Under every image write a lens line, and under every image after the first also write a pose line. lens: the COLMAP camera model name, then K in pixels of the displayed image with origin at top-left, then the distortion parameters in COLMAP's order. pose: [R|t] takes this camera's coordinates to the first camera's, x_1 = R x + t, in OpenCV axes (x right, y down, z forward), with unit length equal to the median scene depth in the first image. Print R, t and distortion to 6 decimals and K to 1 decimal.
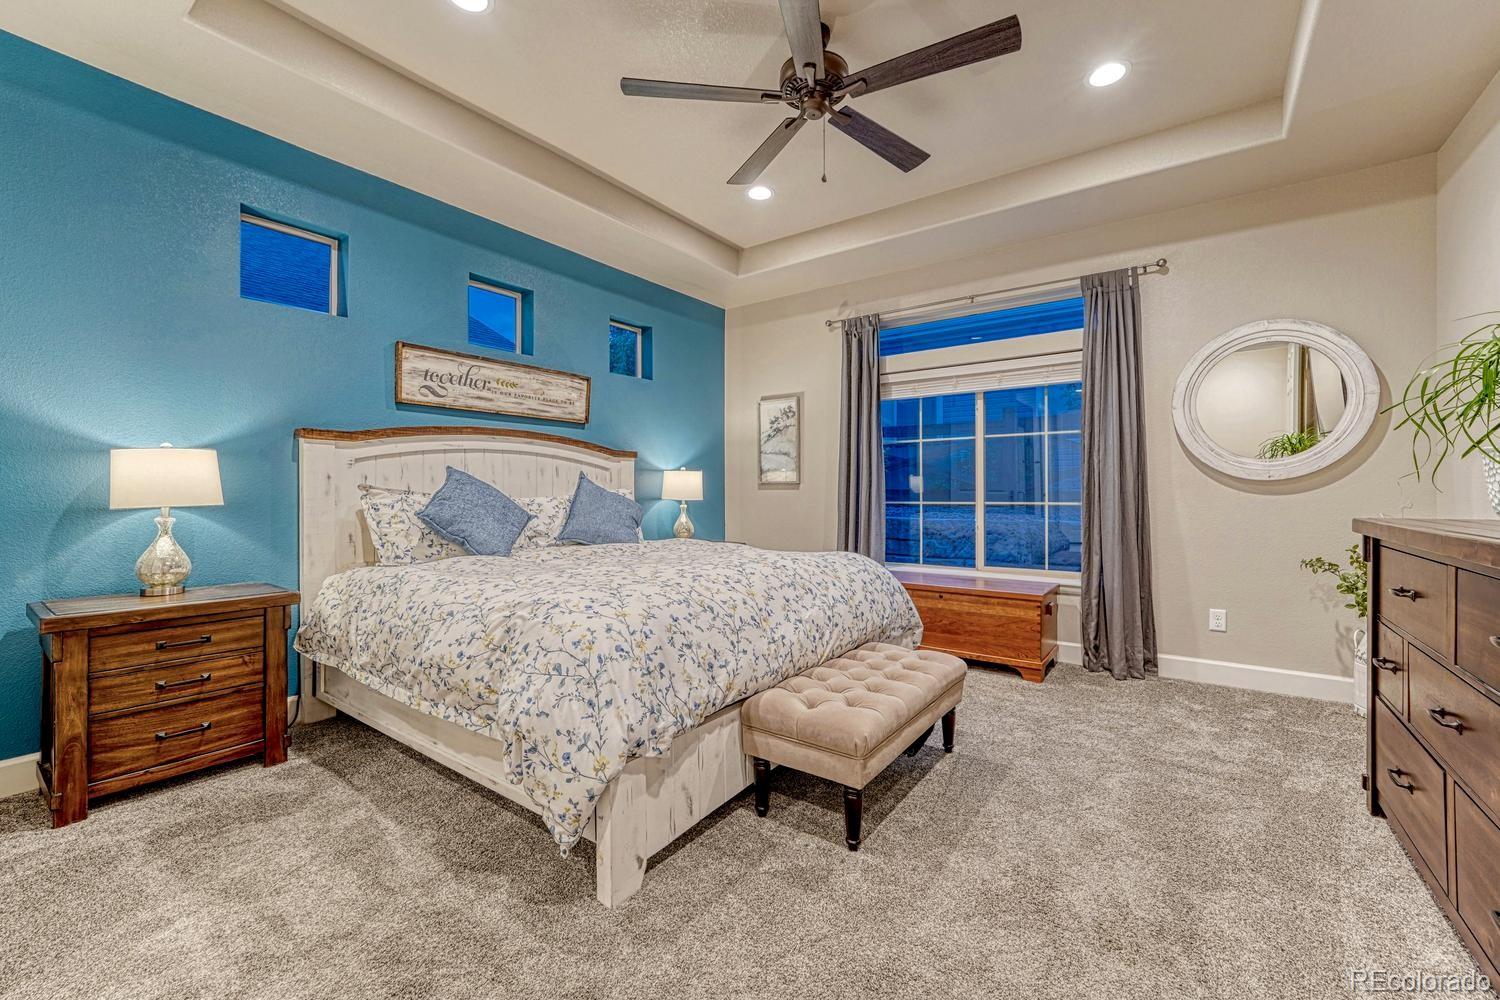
lens RADIAL K [[615.5, 0, 747.4], [0, 615.5, 496.1], [0, 0, 1]] dist [-0.012218, 0.003985]
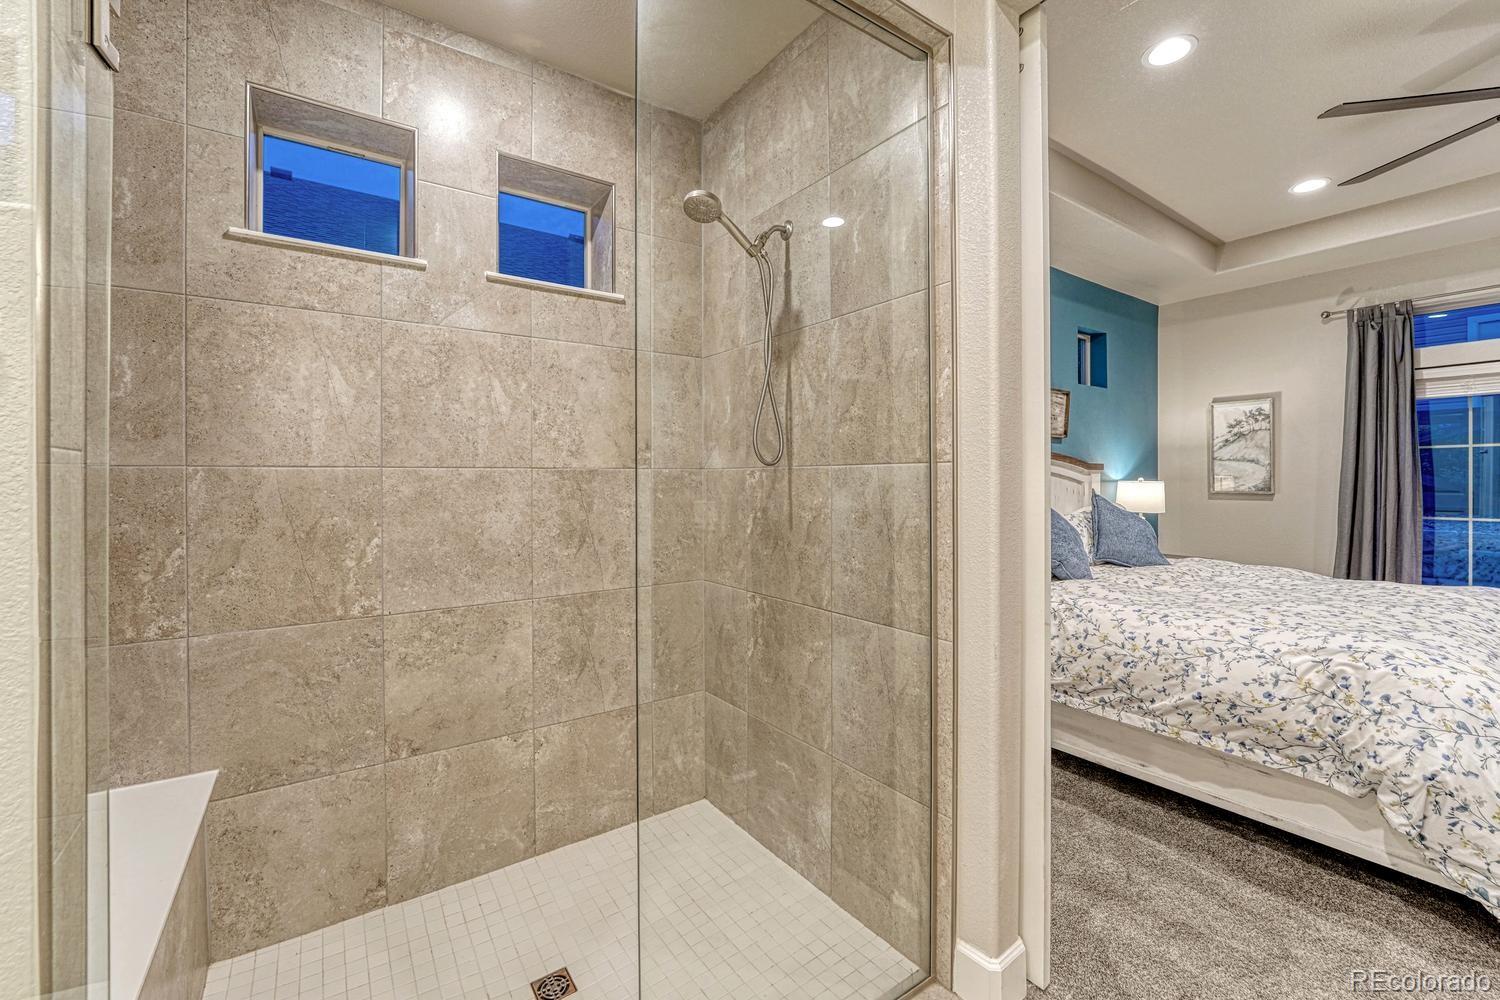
lens RADIAL K [[615.5, 0, 753.5], [0, 615.5, 494.4], [0, 0, 1]] dist [-0.012218, 0.003985]
pose [[0.956209, -0.001457, -0.292681, -0.465956], [0.007620, 0.999773, 0.019916, -0.051126], [0.292585, -0.021274, 0.956003, -0.111590]]
